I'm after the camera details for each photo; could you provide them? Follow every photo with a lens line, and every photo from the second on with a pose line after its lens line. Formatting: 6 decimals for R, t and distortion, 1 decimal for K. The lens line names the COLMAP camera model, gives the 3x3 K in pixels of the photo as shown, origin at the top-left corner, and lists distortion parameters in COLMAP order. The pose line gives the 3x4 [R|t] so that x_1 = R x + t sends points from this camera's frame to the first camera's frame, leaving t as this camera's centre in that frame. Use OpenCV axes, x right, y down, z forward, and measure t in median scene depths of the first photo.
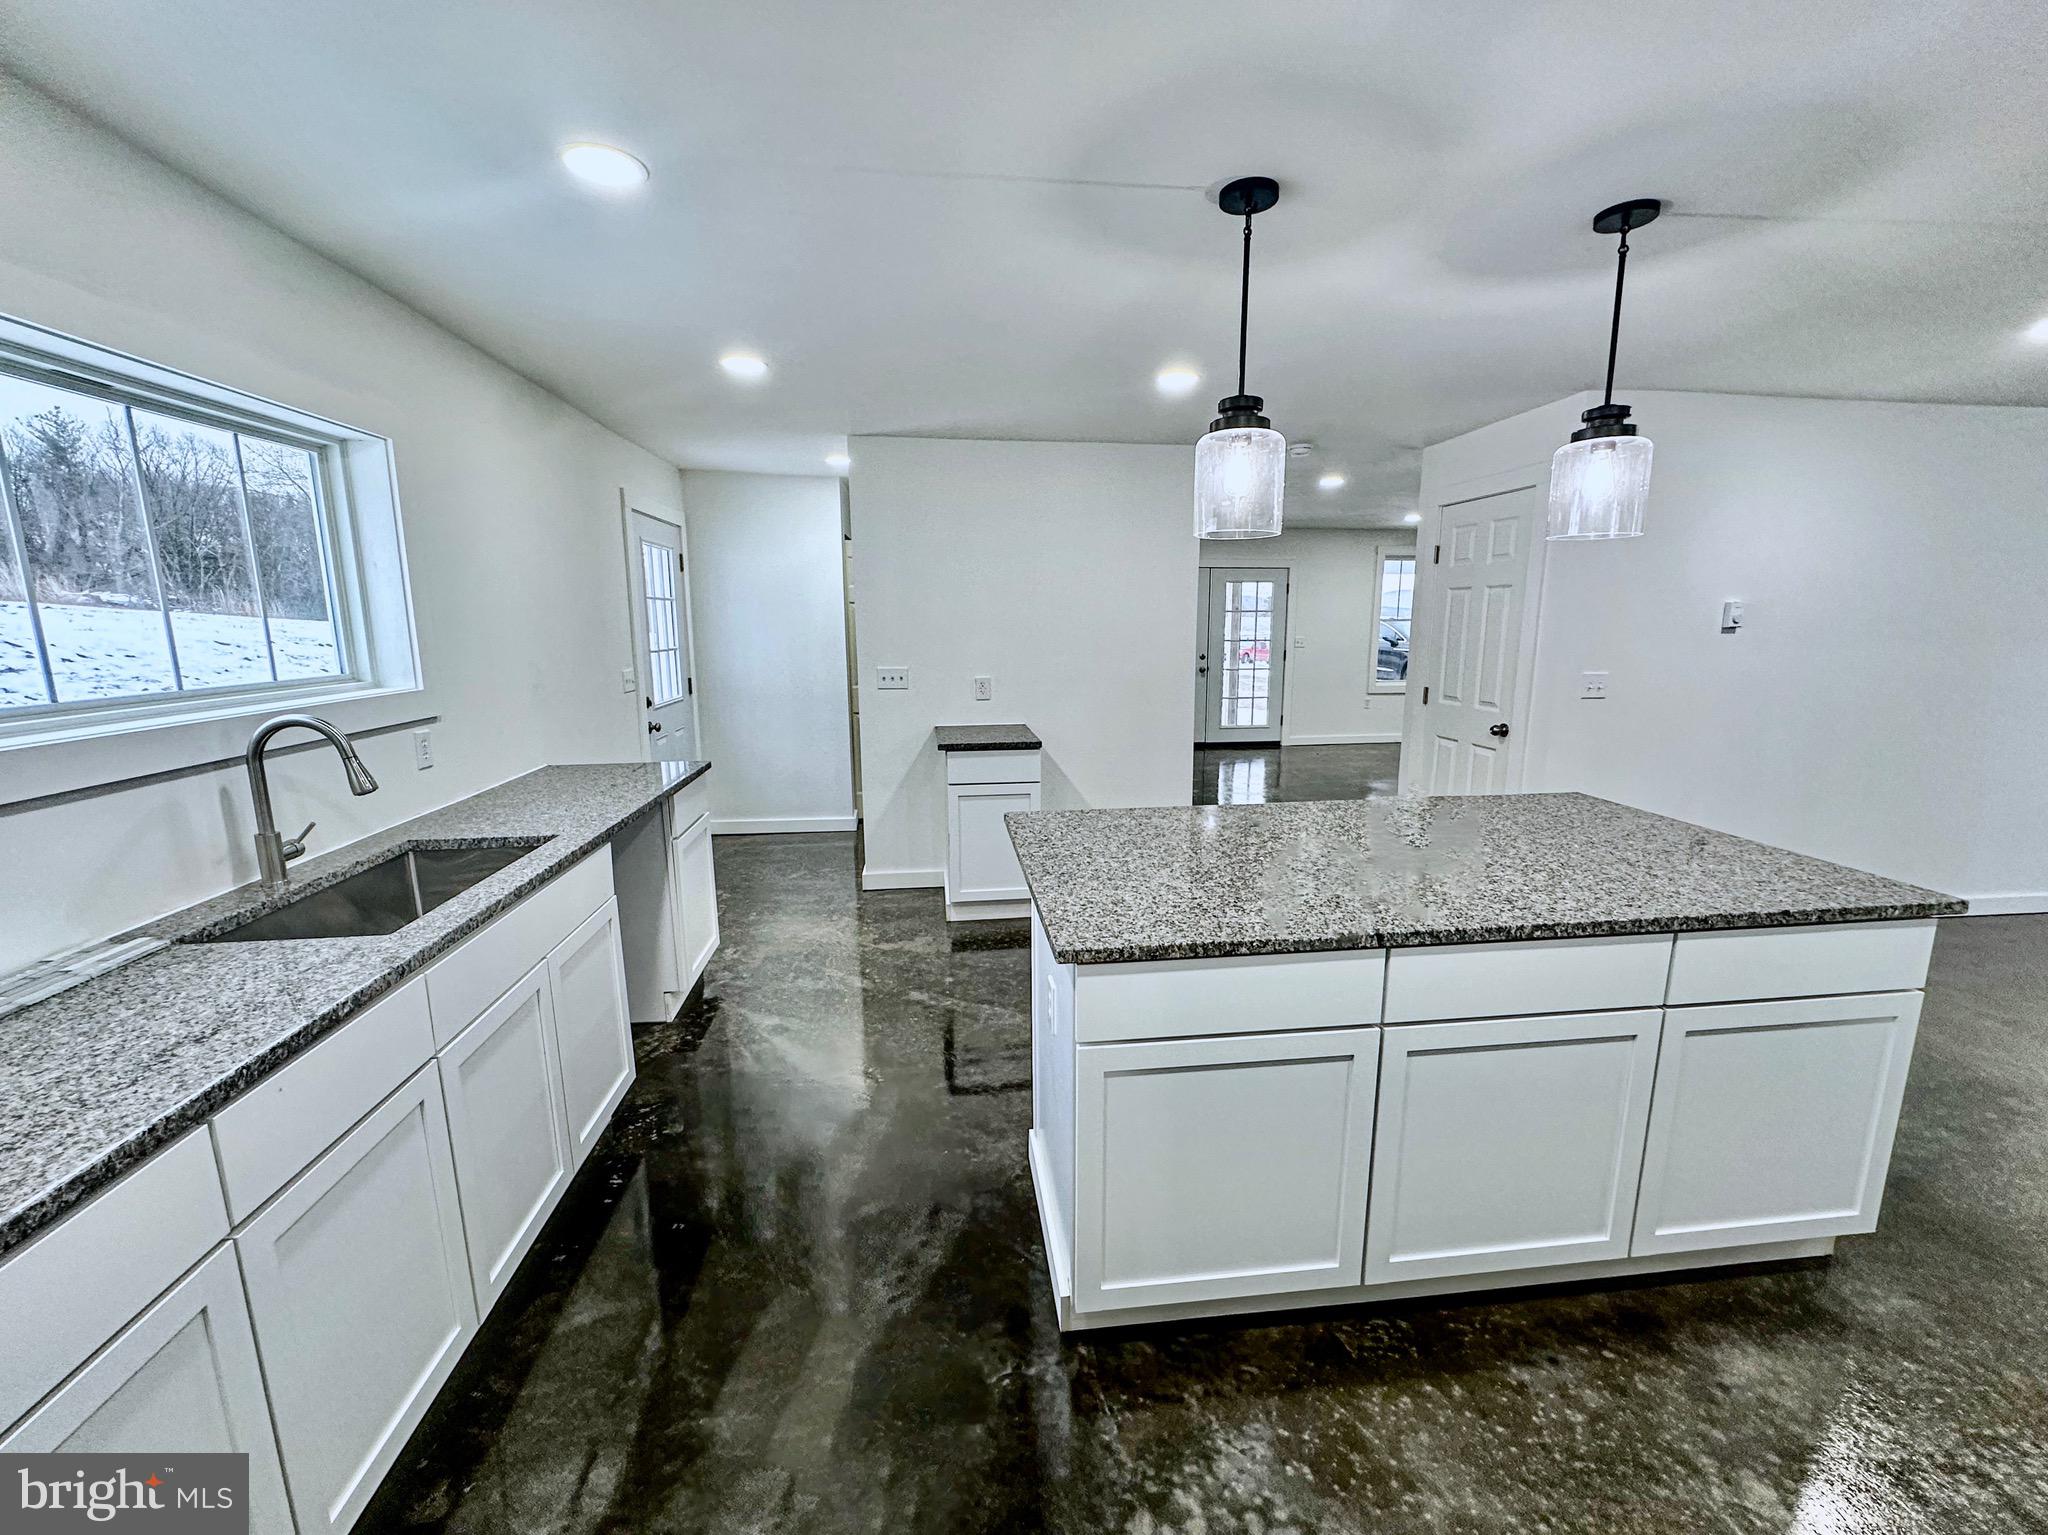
lens RADIAL K [[818.1, 0, 1042.1], [0, 818.1, 766.5], [0, 0, 1]] dist [0.002599, -0.000314]
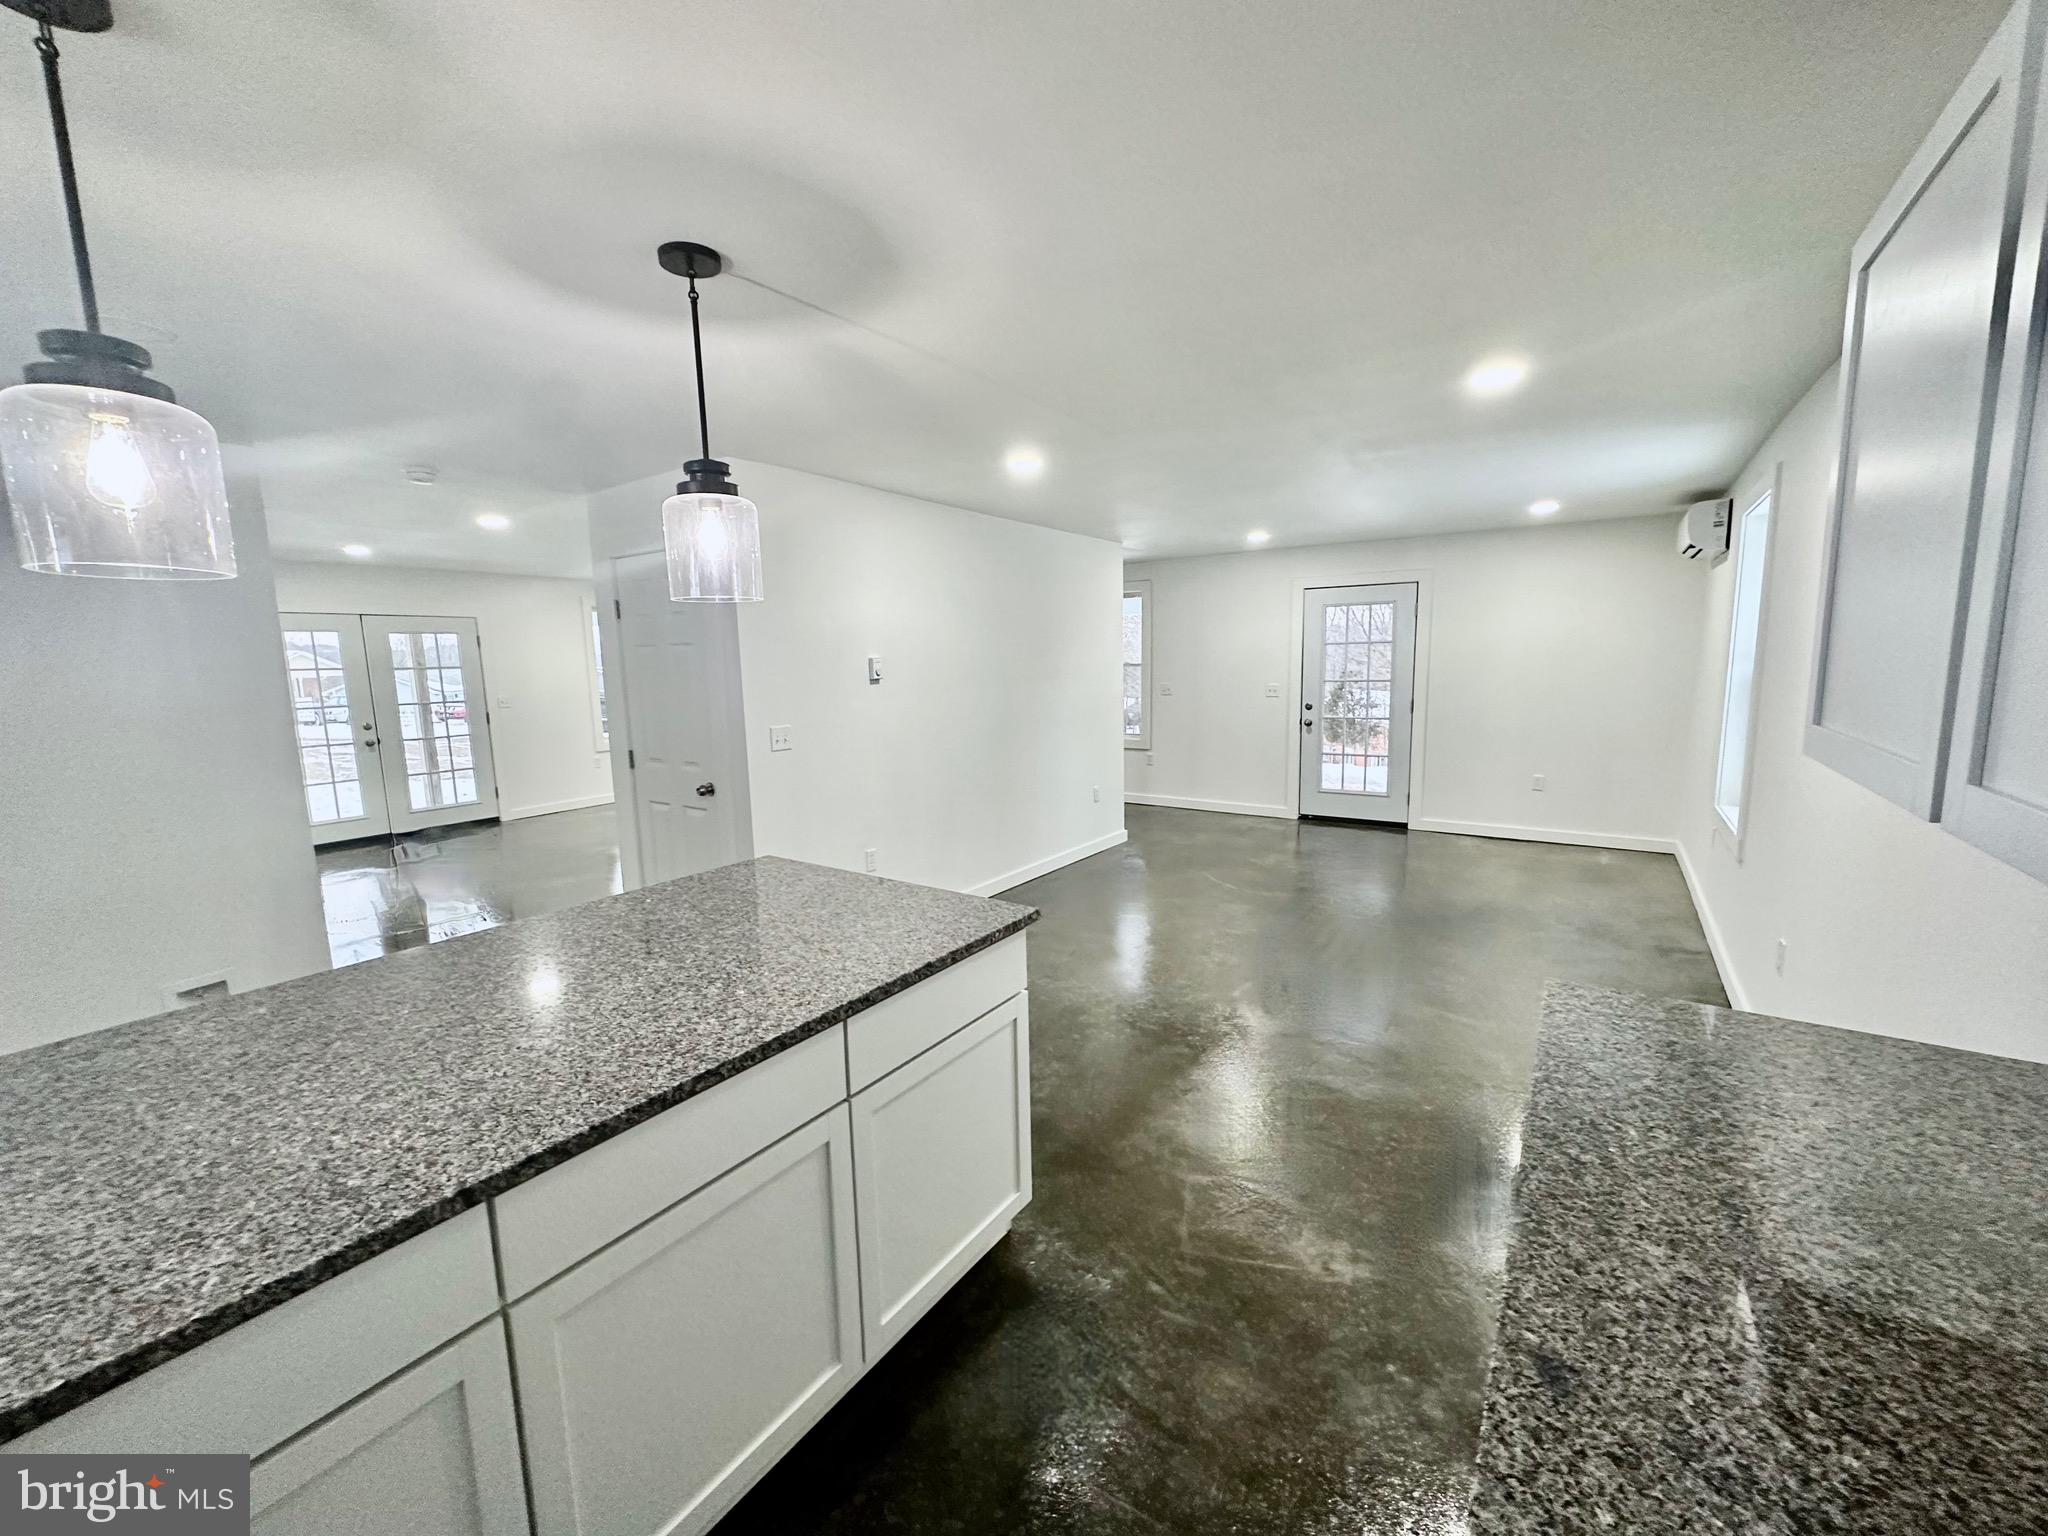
lens RADIAL K [[818.1, 0, 1015.0], [0, 818.1, 766.4], [0, 0, 1]] dist [0.002599, -0.000314]
pose [[0.669756, -0.110720, 0.734280, 0.216784], [0.153247, 0.988145, 0.009219, -0.056476], [-0.726596, 0.106352, 0.678784, 0.164597]]
